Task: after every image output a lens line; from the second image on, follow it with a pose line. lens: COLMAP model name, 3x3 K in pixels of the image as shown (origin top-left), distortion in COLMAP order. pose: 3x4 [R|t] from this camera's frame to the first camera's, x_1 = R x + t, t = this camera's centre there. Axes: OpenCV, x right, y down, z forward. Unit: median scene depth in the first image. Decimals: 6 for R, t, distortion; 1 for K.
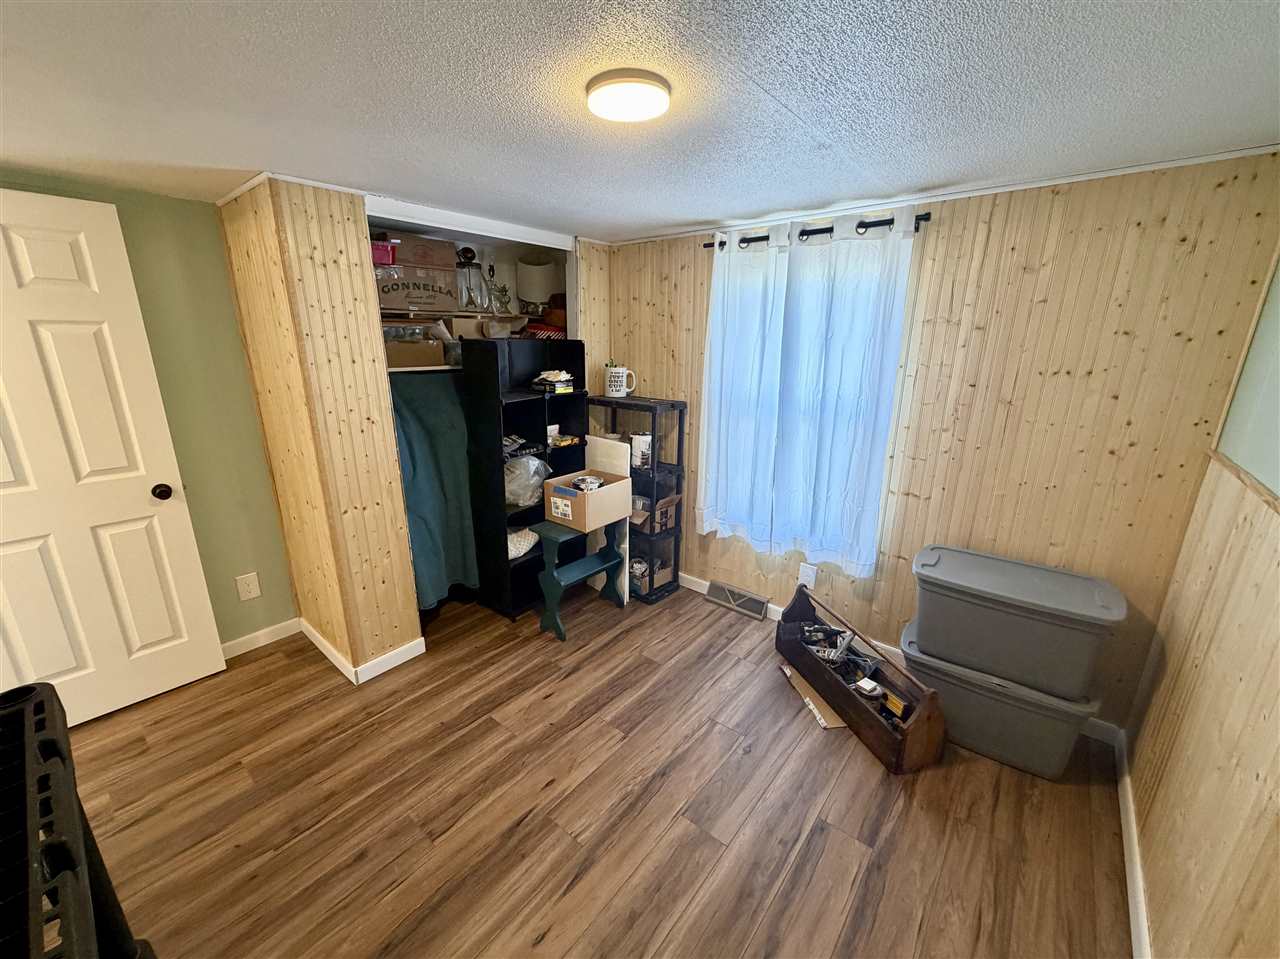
lens RADIAL K [[508.9, 0, 634.0], [0, 508.9, 479.0], [0, 0, 1]] dist [0.002148, 0.000336]
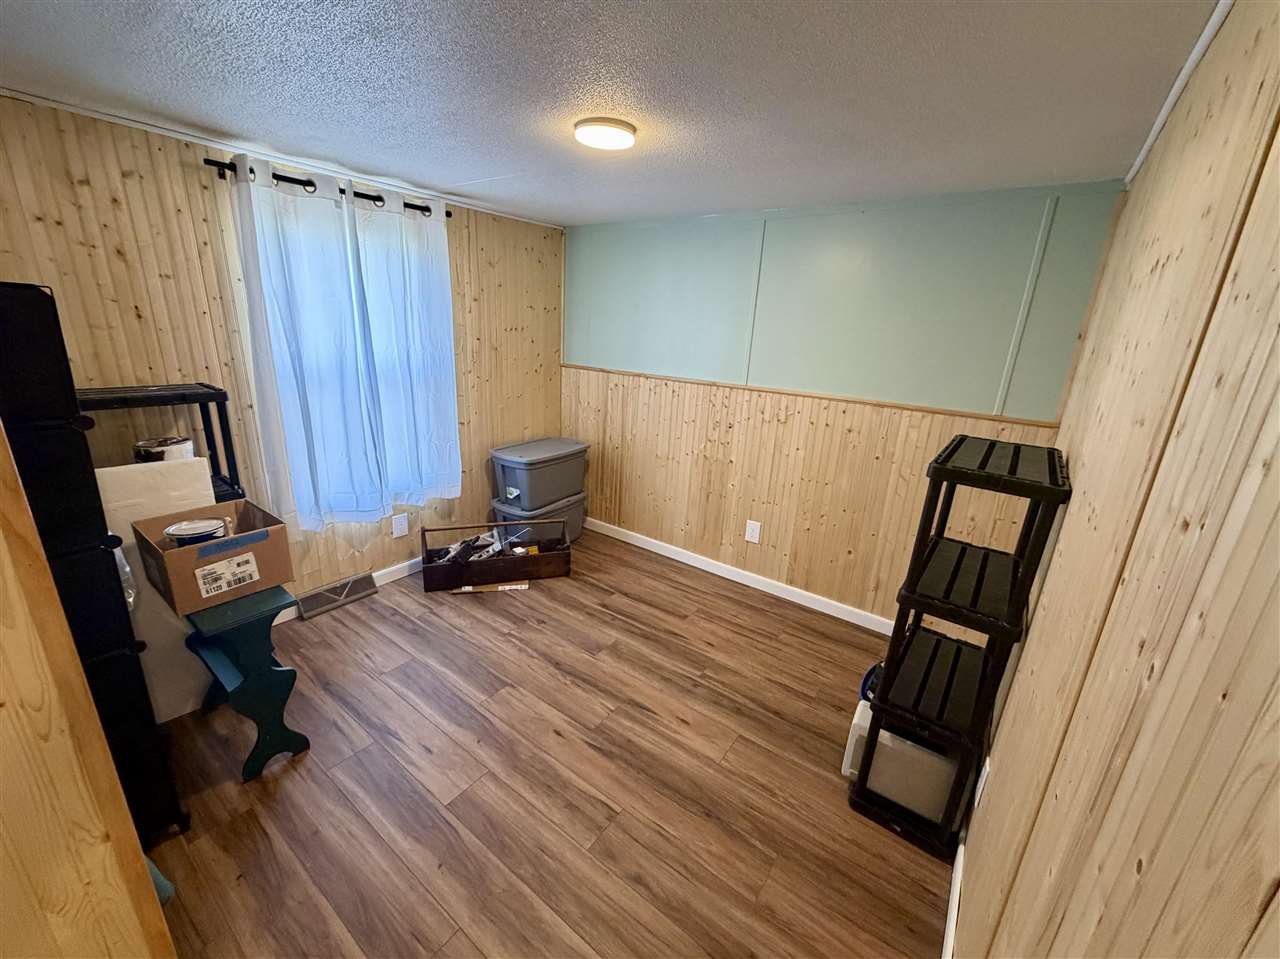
lens RADIAL K [[508.9, 0, 634.0], [0, 508.9, 479.0], [0, 0, 1]] dist [0.002148, 0.000336]
pose [[-0.047759, -0.303585, 0.951607, -0.913367], [0.223558, 0.925277, 0.306405, -0.162344], [-0.973520, 0.227372, 0.023679, 0.627486]]
